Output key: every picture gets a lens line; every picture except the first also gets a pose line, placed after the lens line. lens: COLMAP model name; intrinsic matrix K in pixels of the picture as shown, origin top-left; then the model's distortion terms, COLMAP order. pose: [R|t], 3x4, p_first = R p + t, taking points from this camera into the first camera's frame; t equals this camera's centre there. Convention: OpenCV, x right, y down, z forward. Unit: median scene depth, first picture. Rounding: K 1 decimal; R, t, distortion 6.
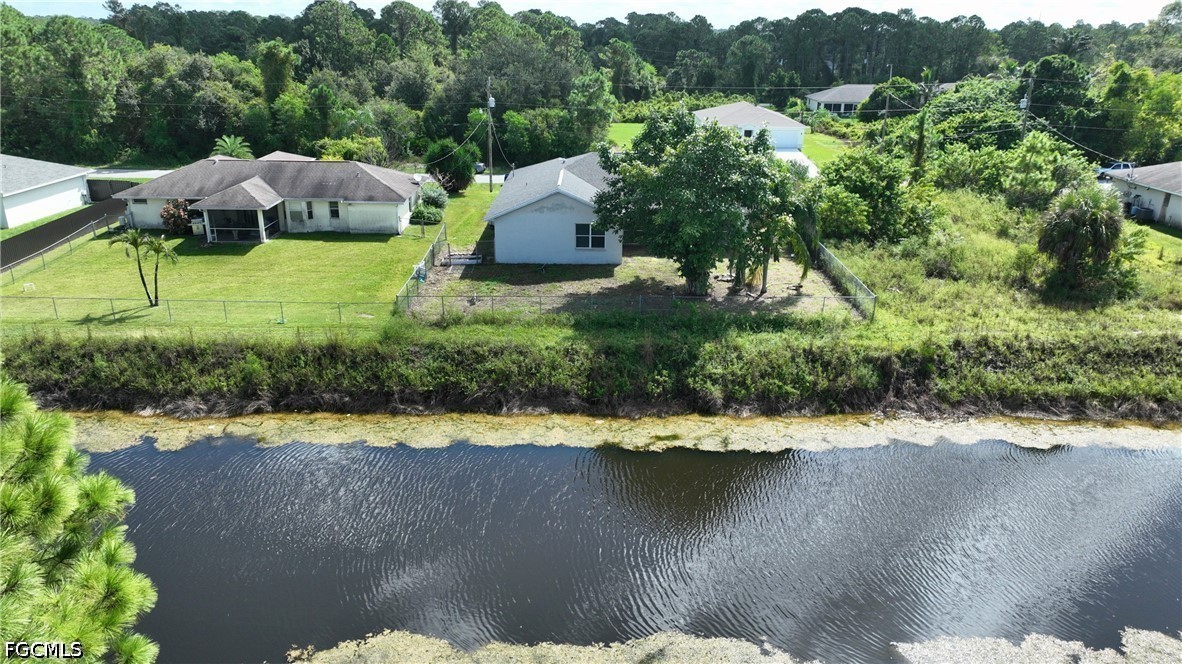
lens RADIAL K [[822.6, 0, 595.8], [0, 822.6, 330.1], [0, 0, 1]] dist [0.002091, 0.010531]
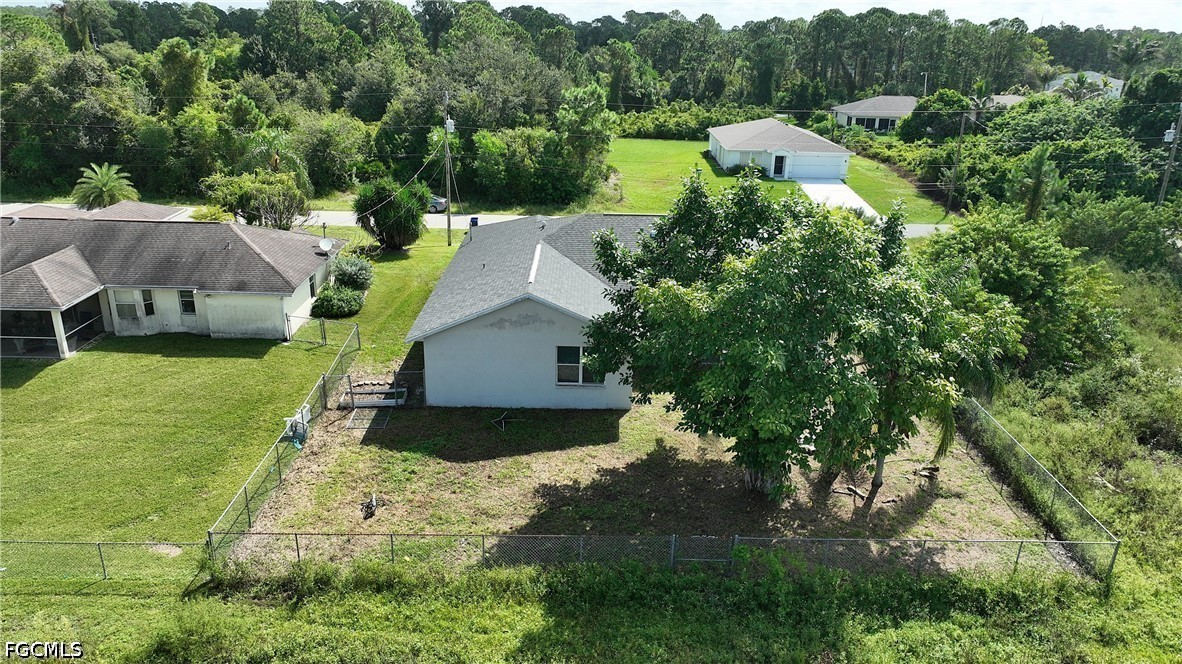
lens RADIAL K [[822.6, 0, 596.5], [0, 822.6, 334.6], [0, 0, 1]] dist [0.002091, 0.010531]
pose [[0.999903, 0.010065, 0.009619, -0.000584], [-0.010124, 0.999930, 0.006110, -0.081631], [-0.009557, -0.006207, 0.999935, 0.223079]]
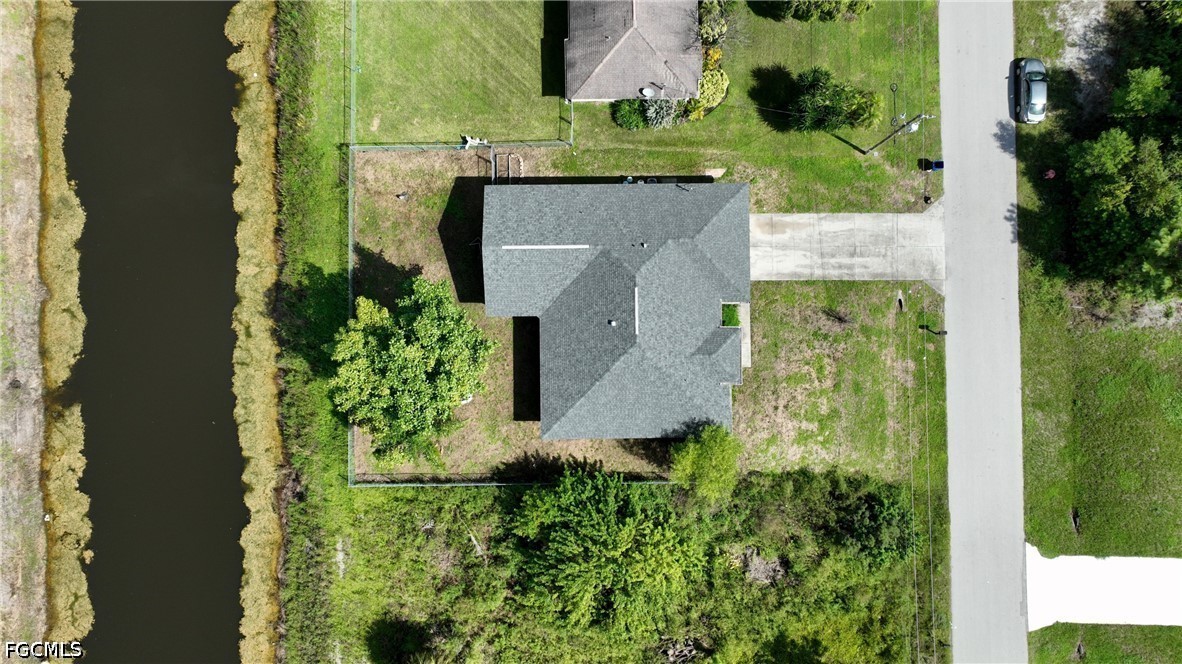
lens RADIAL K [[822.6, 0, 591.5], [0, 822.6, 335.7], [0, 0, 1]] dist [0.002091, 0.010531]
pose [[0.007253, 0.999379, -0.034483, 0.064301], [-0.353419, 0.034820, 0.934817, -0.711735], [0.935437, 0.005406, 0.353452, 0.423597]]
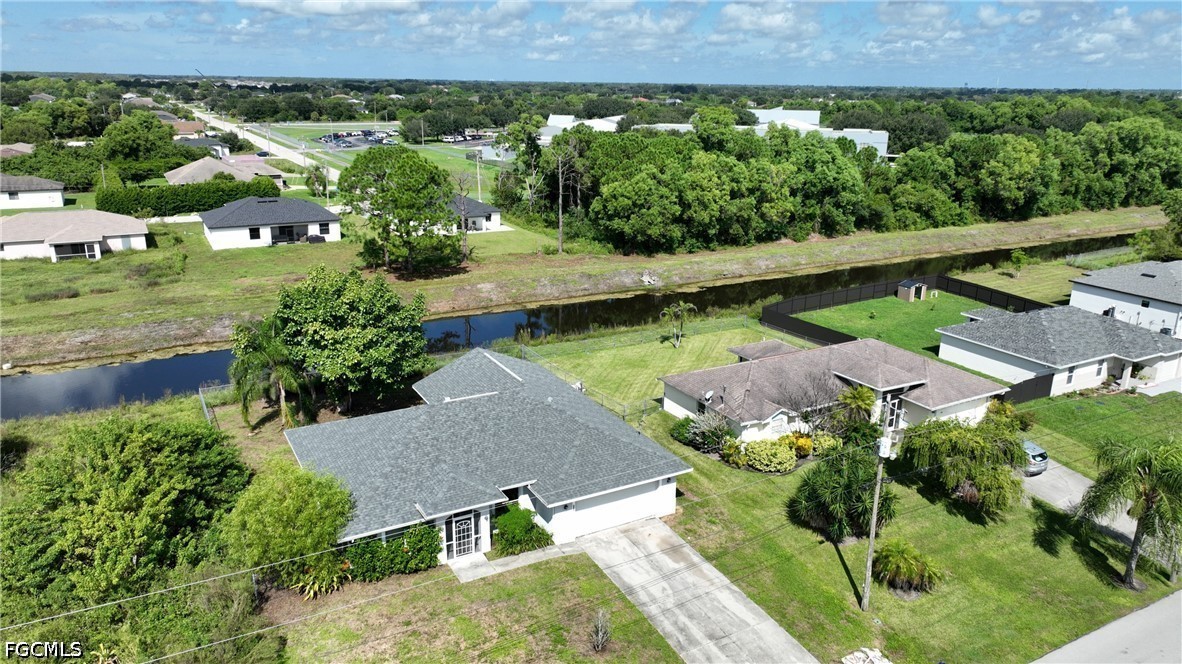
lens RADIAL K [[822.6, 0, 589.6], [0, 822.6, 334.9], [0, 0, 1]] dist [0.002091, 0.010531]
pose [[-0.874699, 0.123737, -0.468604, 0.192671], [-0.186036, 0.807080, 0.560369, -0.469343], [0.447539, 0.577331, -0.682933, 1.036151]]
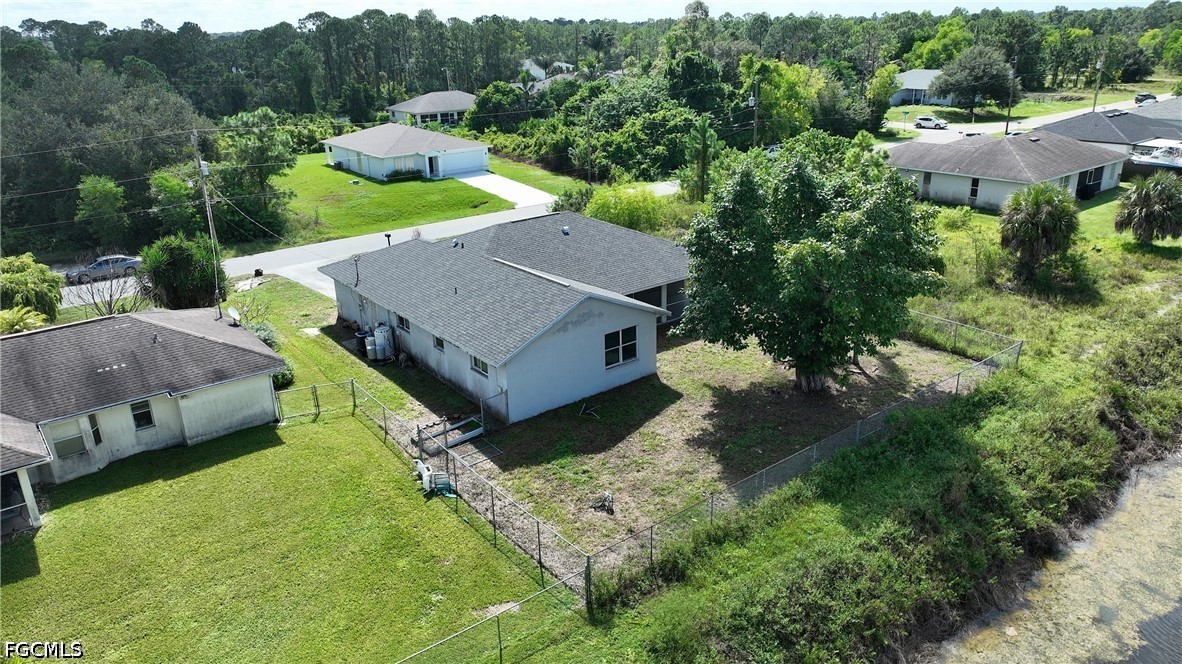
lens RADIAL K [[822.6, 0, 589.7], [0, 822.6, 336.3], [0, 0, 1]] dist [0.002091, 0.010531]
pose [[0.788523, -0.246398, 0.563488, -0.242773], [0.242842, 0.966525, 0.082812, -0.108155], [-0.565030, 0.071539, 0.821963, 0.252901]]
